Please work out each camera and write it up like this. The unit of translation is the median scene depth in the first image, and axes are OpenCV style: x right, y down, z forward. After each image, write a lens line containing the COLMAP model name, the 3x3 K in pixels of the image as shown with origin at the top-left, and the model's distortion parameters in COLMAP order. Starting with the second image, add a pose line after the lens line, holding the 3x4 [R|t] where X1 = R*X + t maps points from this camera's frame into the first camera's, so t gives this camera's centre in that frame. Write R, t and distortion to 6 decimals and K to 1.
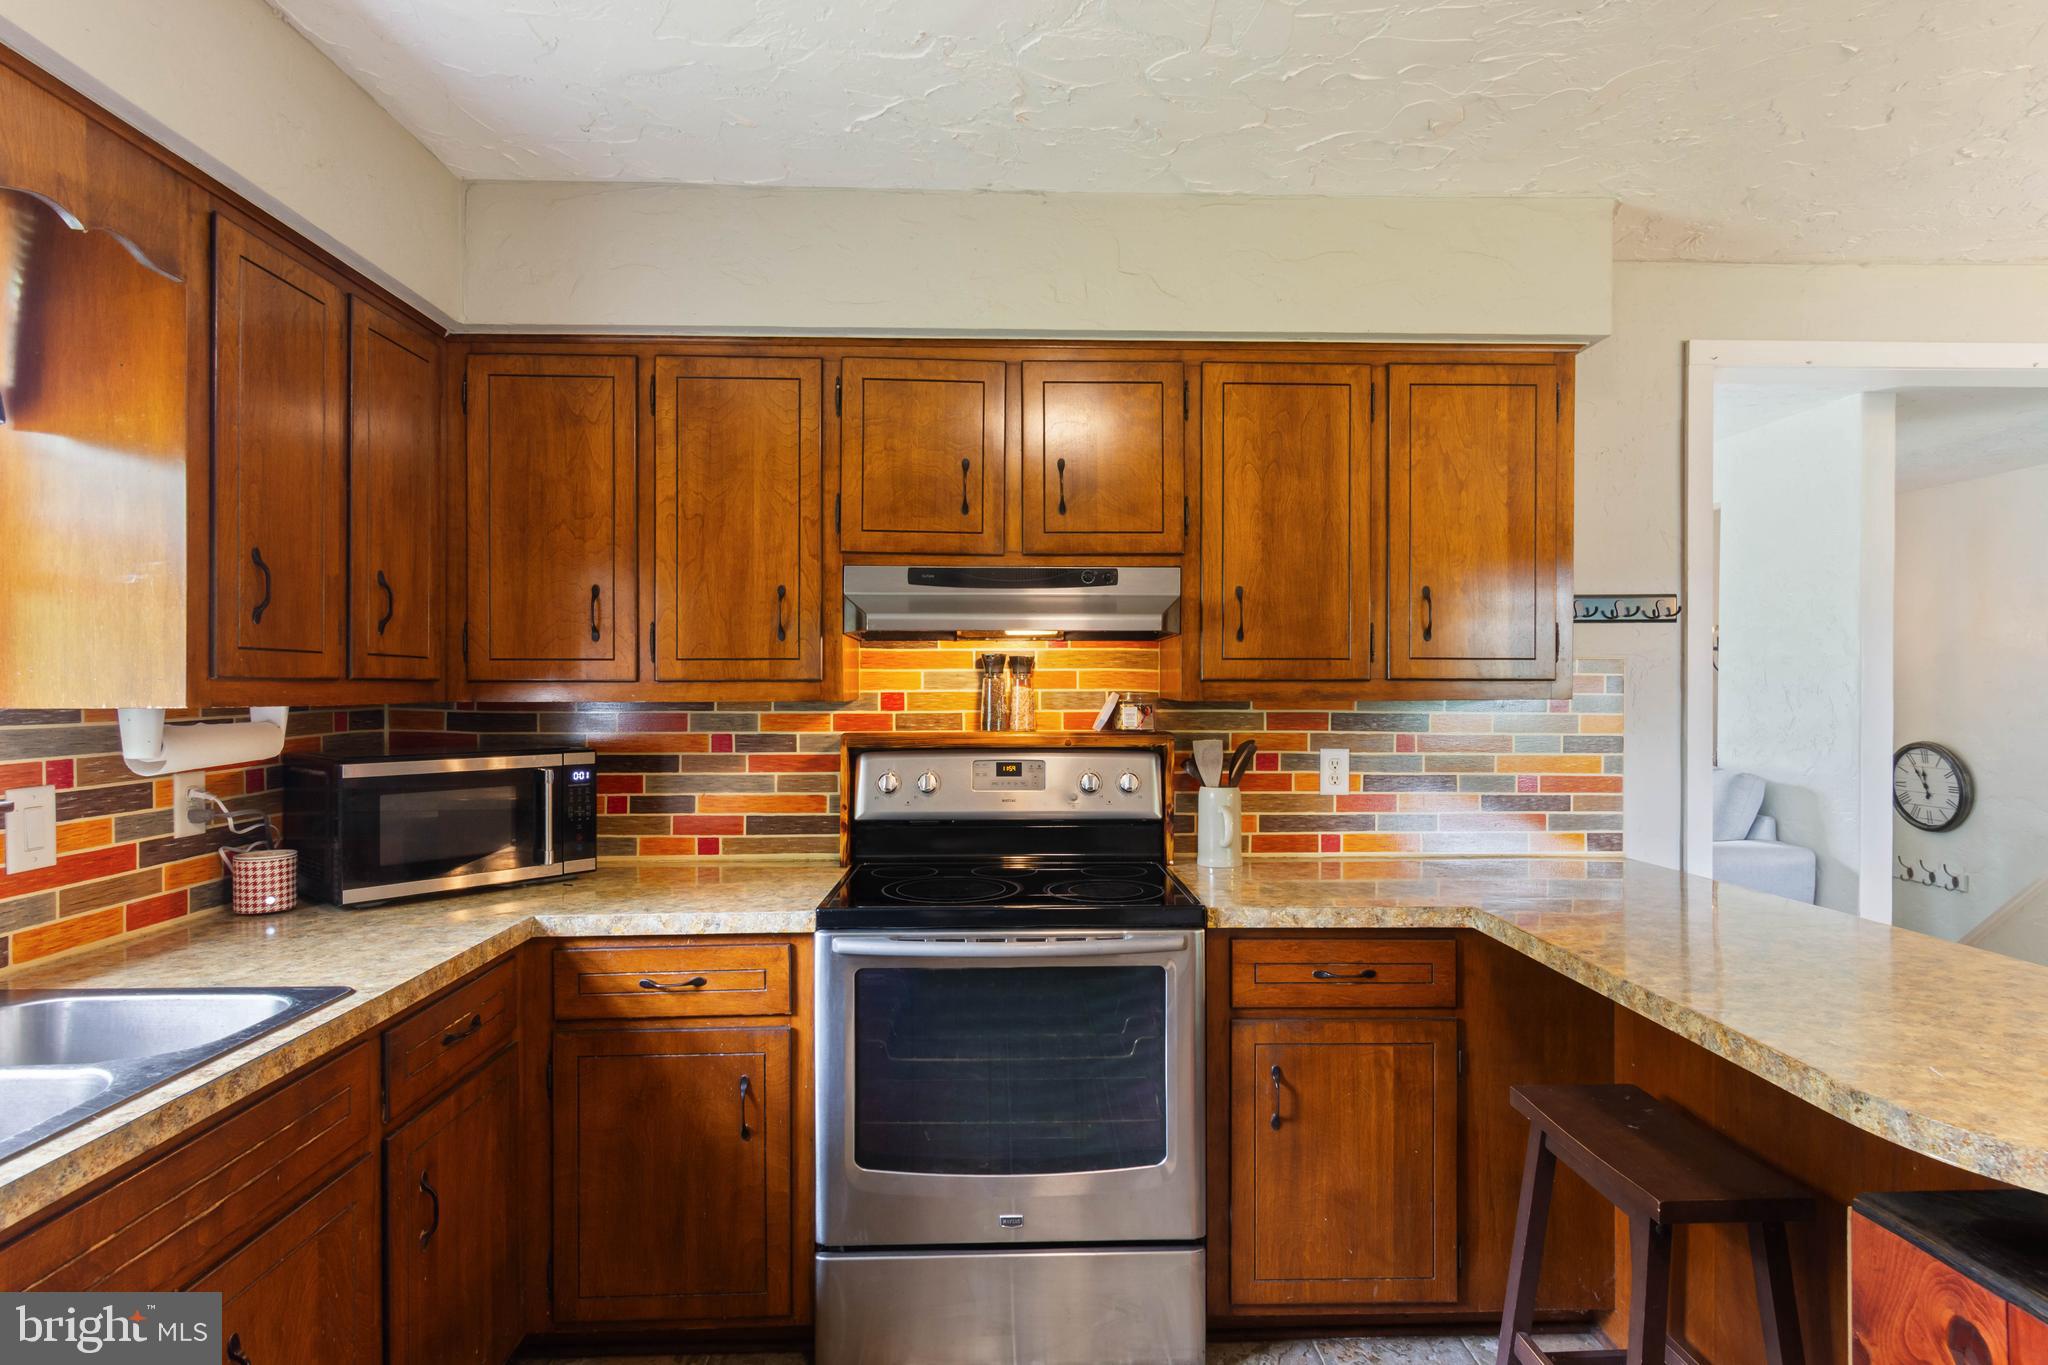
lens RADIAL K [[1058.2, 0, 1031.6], [0, 1058.2, 690.4], [0, 0, 1]] dist [0.003206, -0.003644]
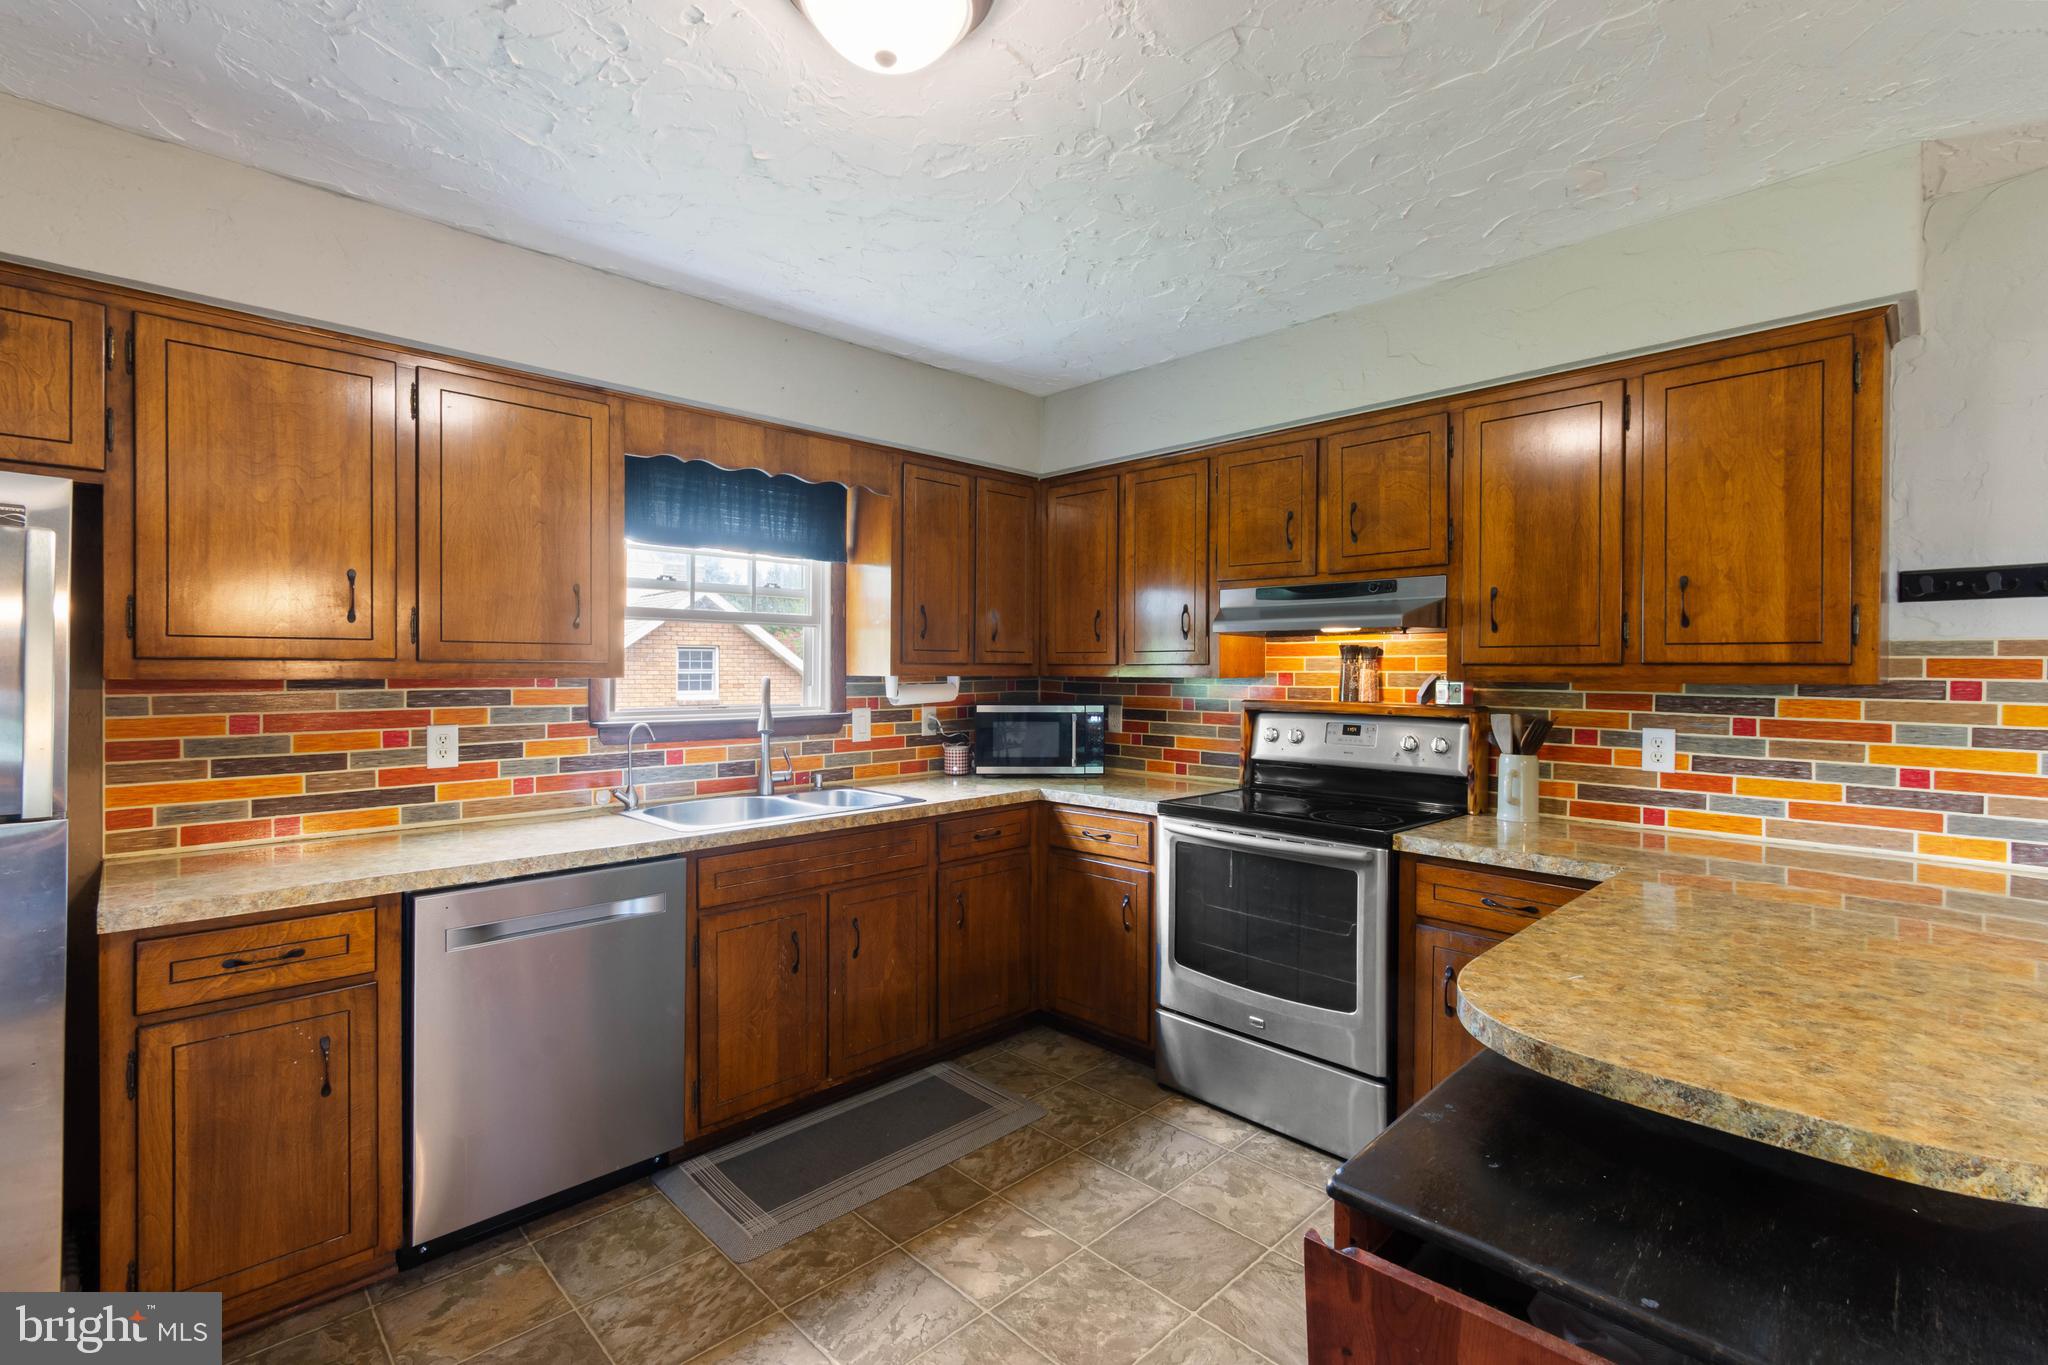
lens RADIAL K [[916.4, 0, 1028.1], [0, 916.4, 672.7], [0, 0, 1]] dist [0.005839, -0.001591]
pose [[0.676087, 0.007047, -0.736788, 0.630673], [-0.006746, 0.999972, 0.003373, 0.000057], [0.736791, 0.002690, 0.676116, -0.110359]]
